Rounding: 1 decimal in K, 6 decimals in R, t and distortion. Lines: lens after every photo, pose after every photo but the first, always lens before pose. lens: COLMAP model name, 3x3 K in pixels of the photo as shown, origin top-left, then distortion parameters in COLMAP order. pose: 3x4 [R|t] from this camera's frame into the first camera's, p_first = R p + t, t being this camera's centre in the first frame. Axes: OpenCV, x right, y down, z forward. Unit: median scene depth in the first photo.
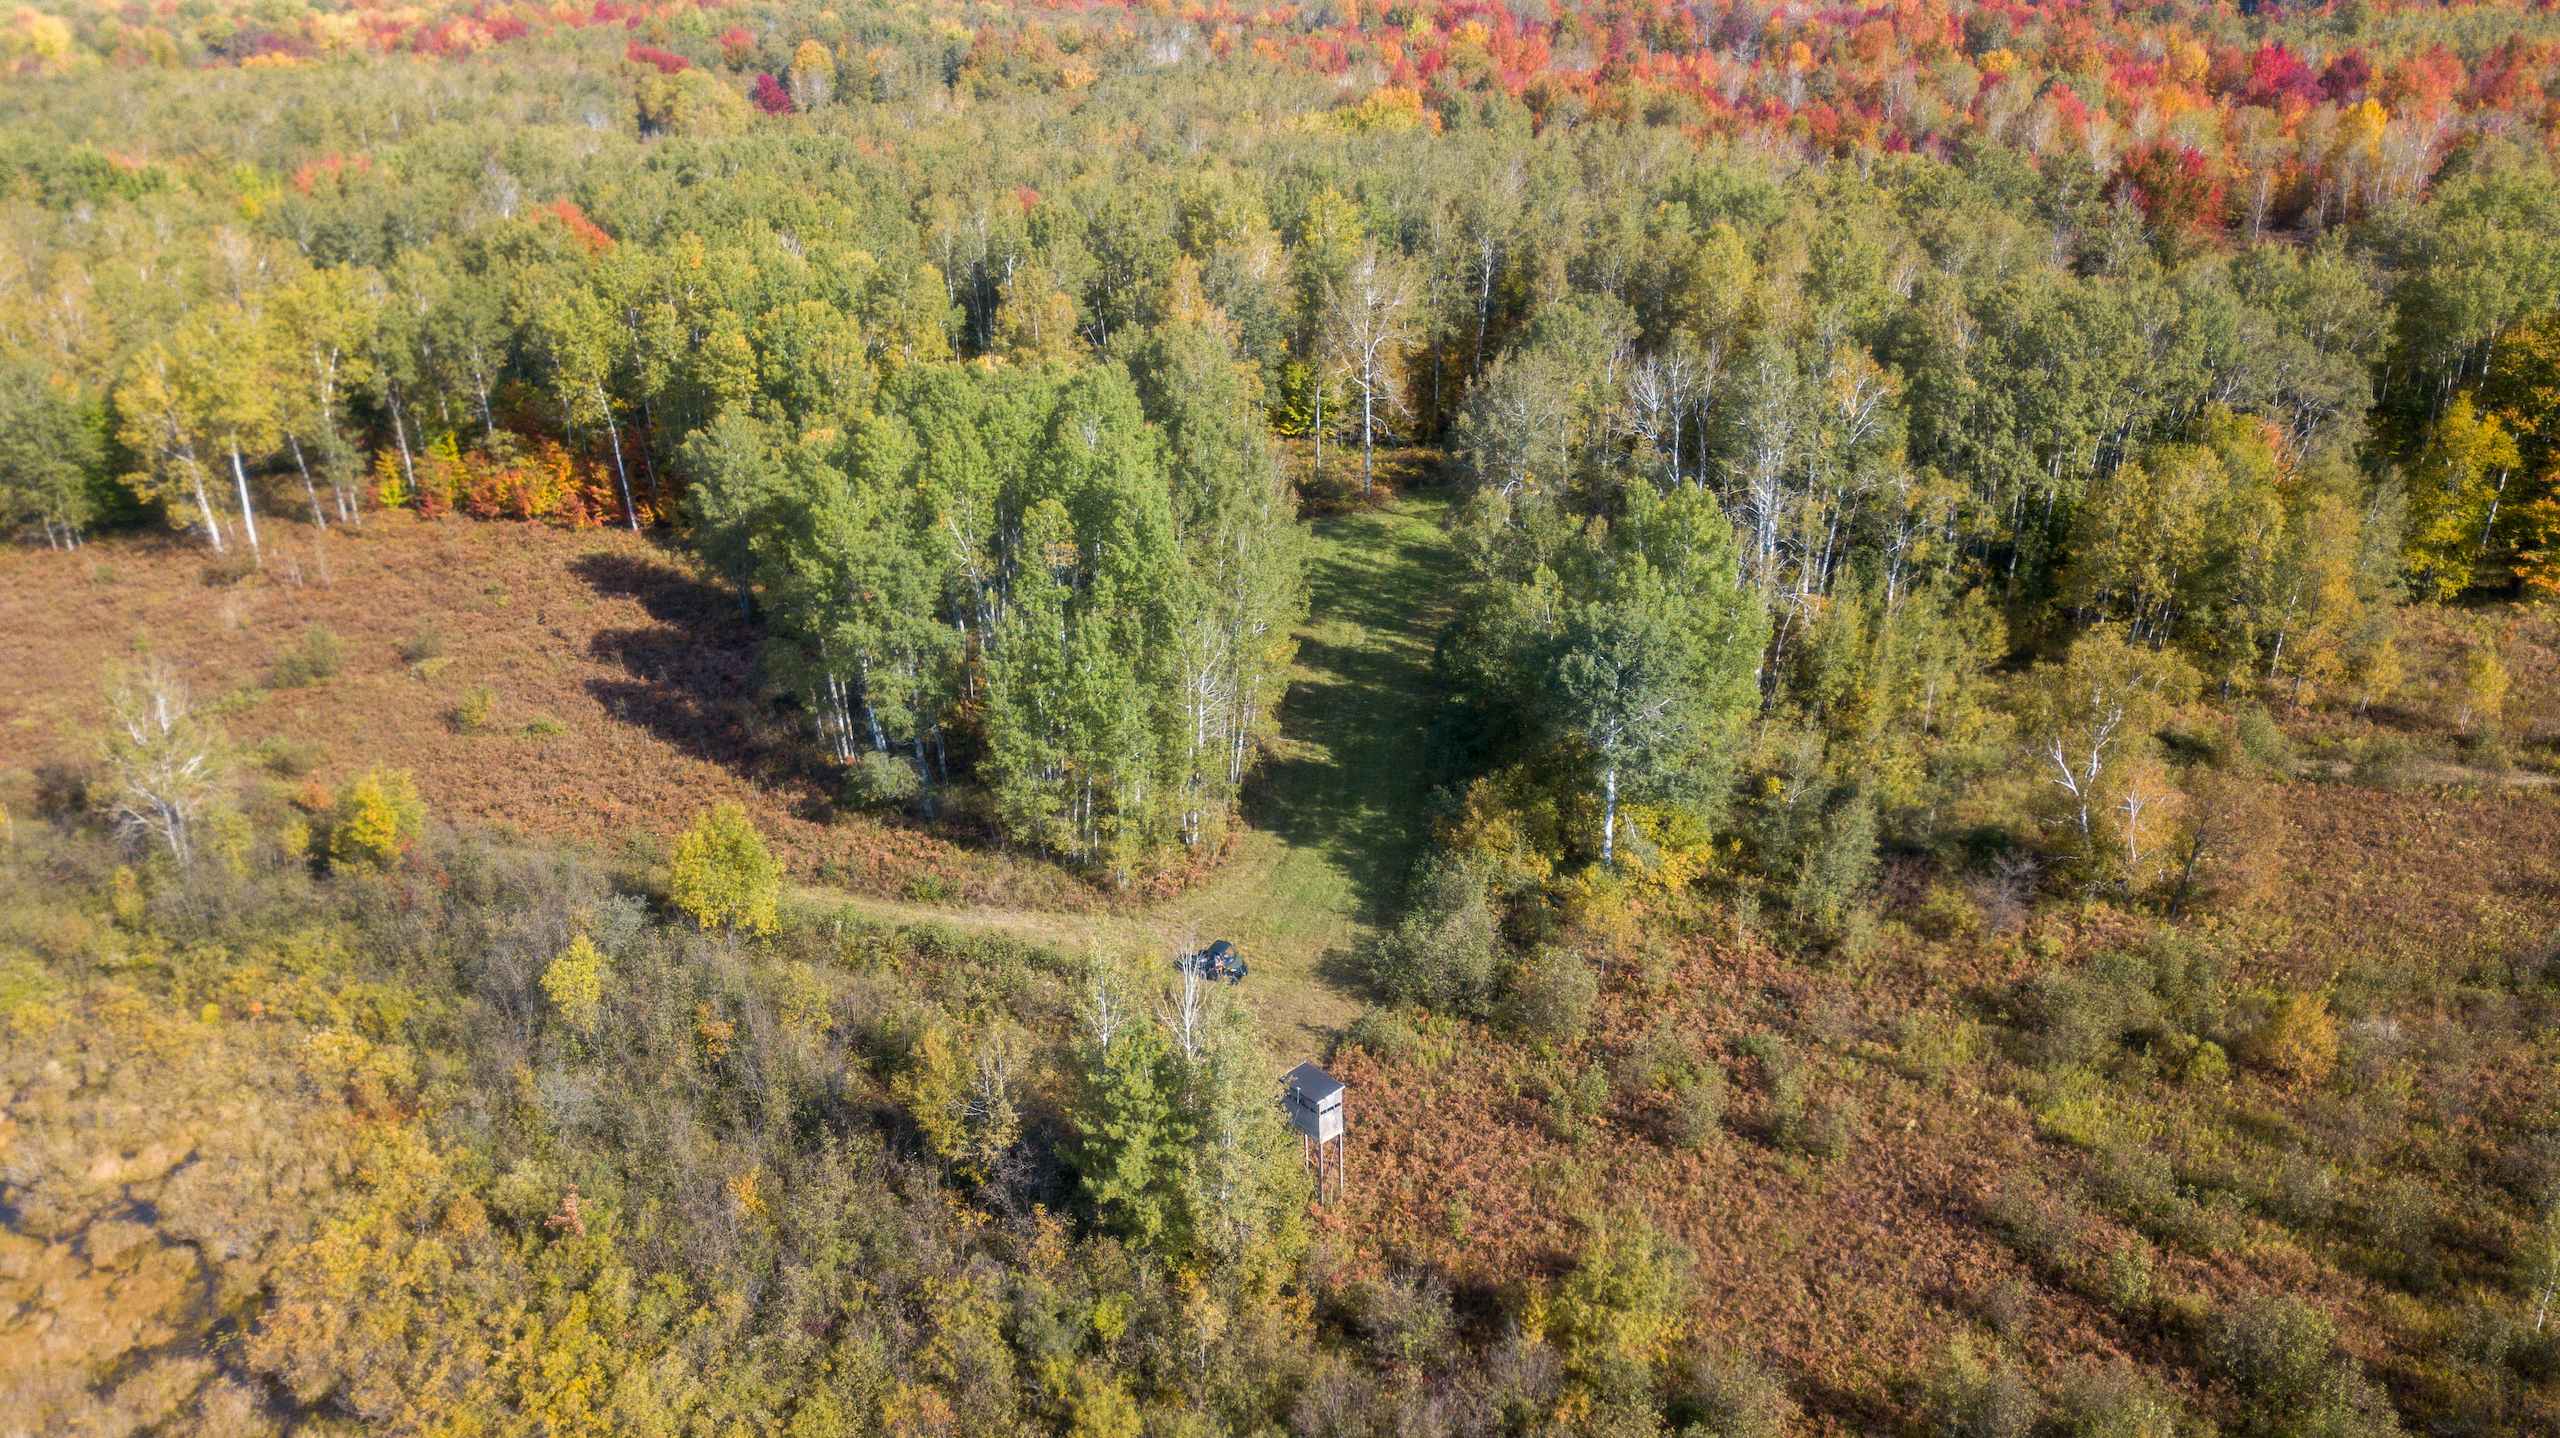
lens RADIAL K [[2004.3, 0, 1274.5], [0, 2004.3, 719.9], [0, 0, 1]] dist [-0.008321, 0.010930]
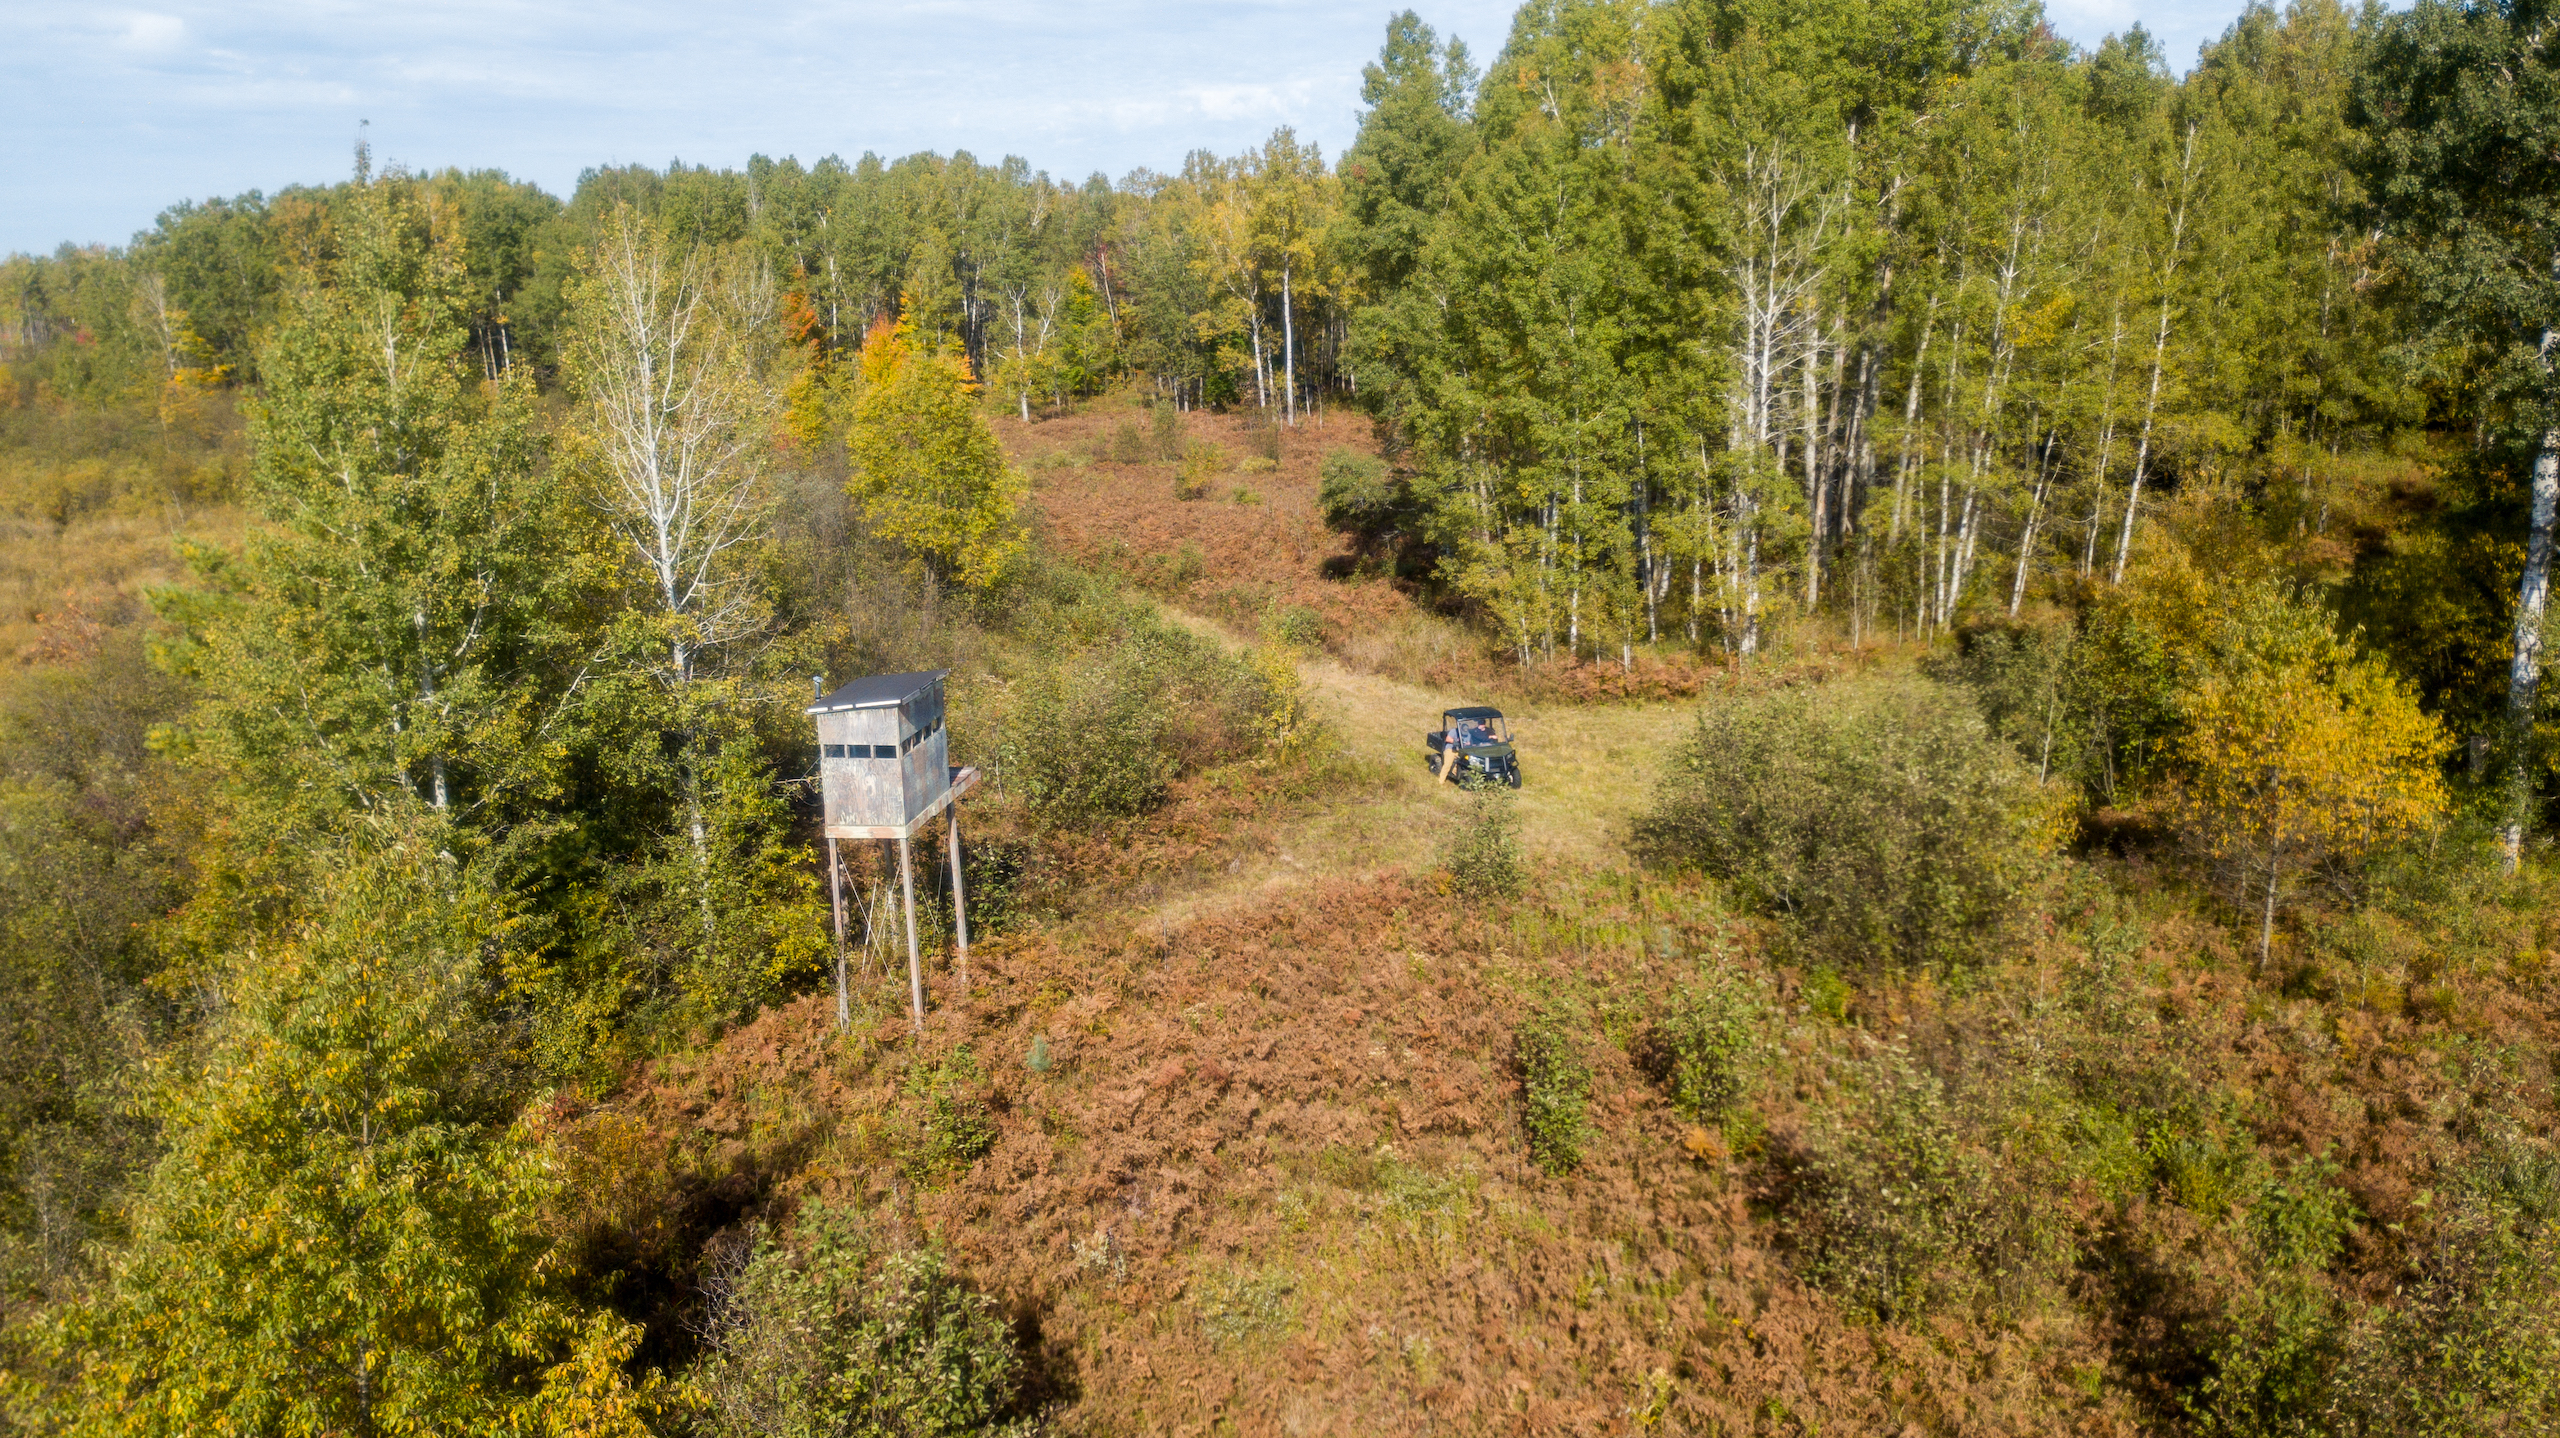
lens RADIAL K [[2004.3, 0, 1279.3], [0, 2004.3, 730.7], [0, 0, 1]] dist [-0.008321, 0.010930]
pose [[0.682495, 0.167256, -0.711495, 0.249433], [-0.268605, 0.962741, -0.031338, 0.130112], [0.679744, 0.212499, 0.701992, 0.567811]]
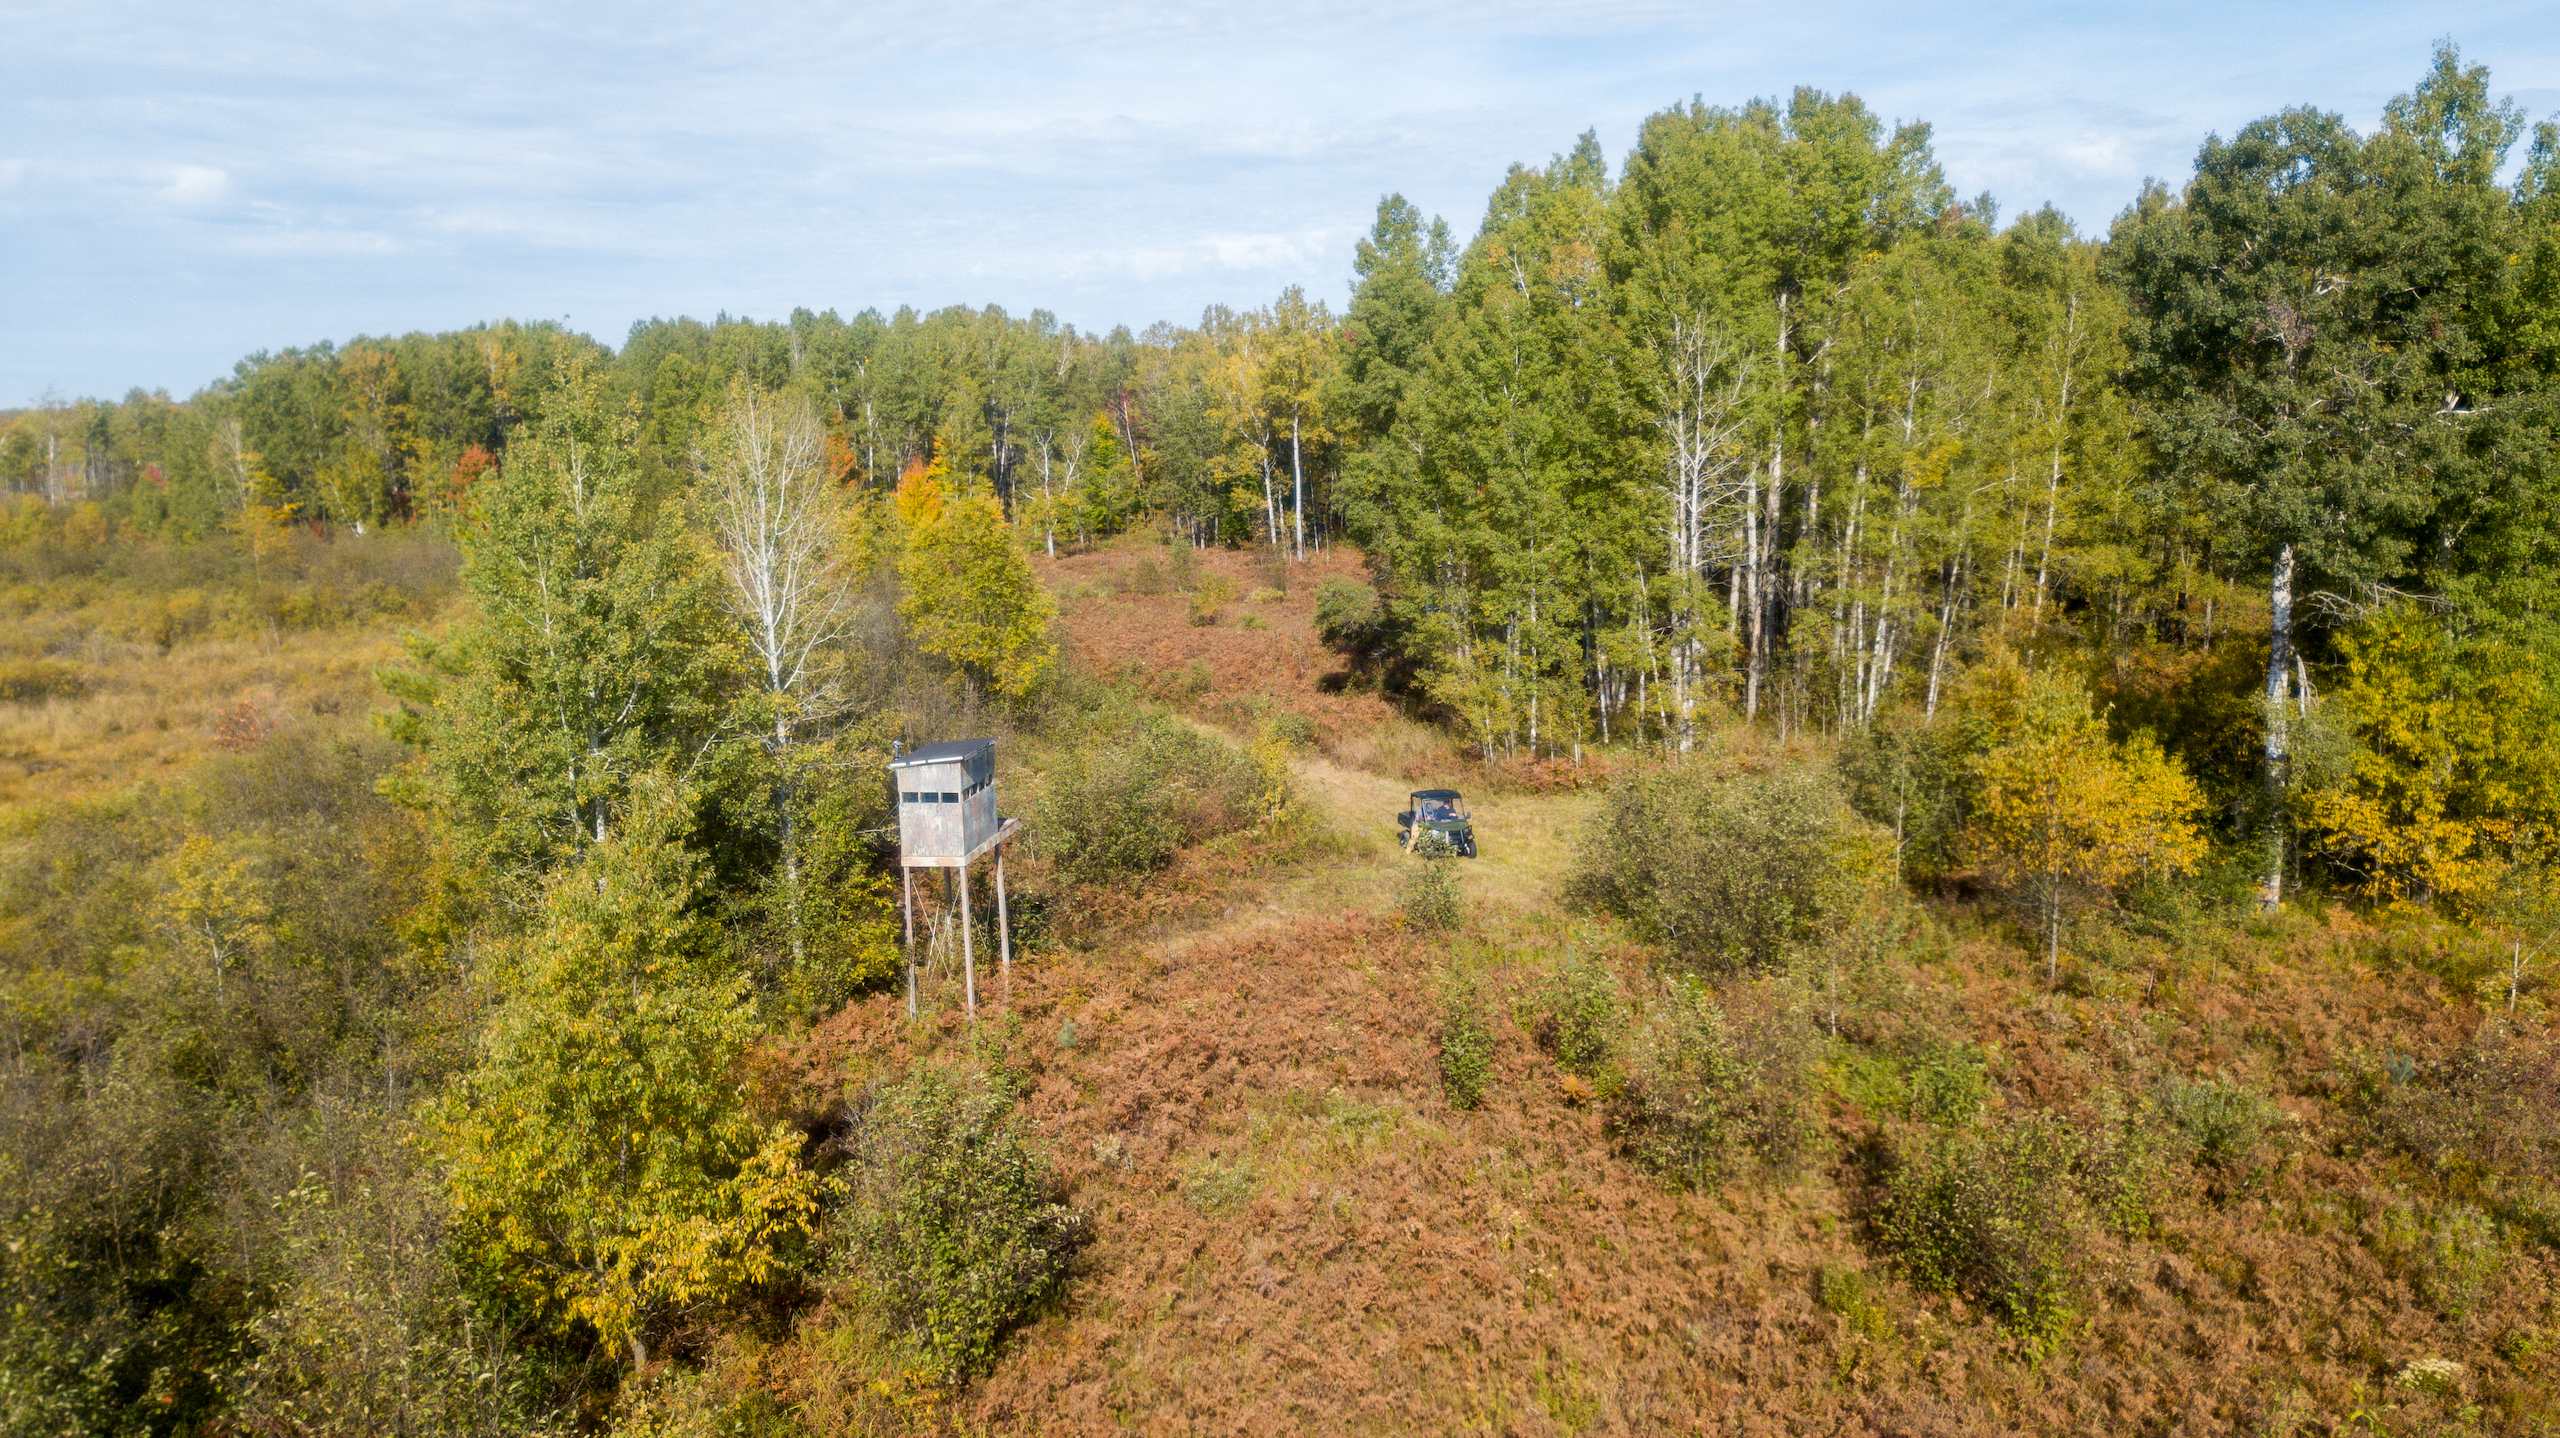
lens RADIAL K [[2004.3, 0, 1283.1], [0, 2004.3, 723.8], [0, 0, 1]] dist [-0.008321, 0.010930]
pose [[0.676616, 0.116822, -0.727010, 0.309534], [-0.271686, 0.957277, -0.099030, 0.144924], [0.684381, 0.264523, 0.679448, 0.523487]]
